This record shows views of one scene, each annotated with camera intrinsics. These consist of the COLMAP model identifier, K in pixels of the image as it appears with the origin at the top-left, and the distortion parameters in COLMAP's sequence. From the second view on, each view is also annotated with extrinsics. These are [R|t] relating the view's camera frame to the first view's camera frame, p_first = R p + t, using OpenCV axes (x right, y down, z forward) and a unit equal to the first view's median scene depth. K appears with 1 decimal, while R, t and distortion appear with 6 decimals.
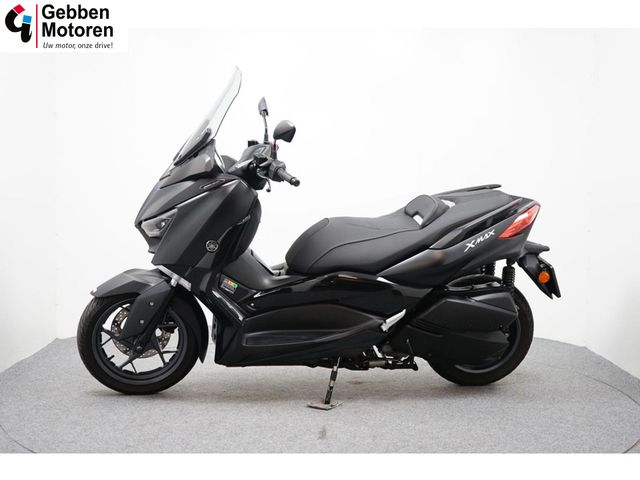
lens RADIAL K [[934.5, 0, 320.0], [0, 934.5, 240.0], [0, 0, 1]] dist [0.010117, 0.011517]
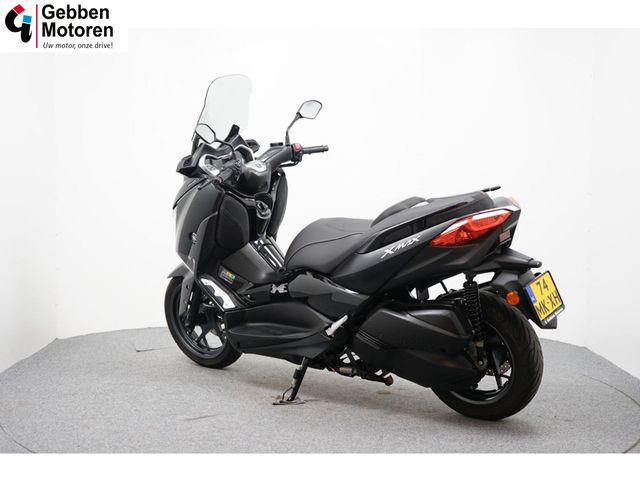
lens RADIAL K [[929.9, 0, 320.0], [0, 929.9, 240.0], [0, 0, 1]] dist [-0.185403, -0.016266]
pose [[0.666259, 0.045242, -0.744346, 0.761873], [-0.056330, 0.998359, 0.010260, -0.010314], [0.743589, 0.035093, 0.667715, 0.346672]]
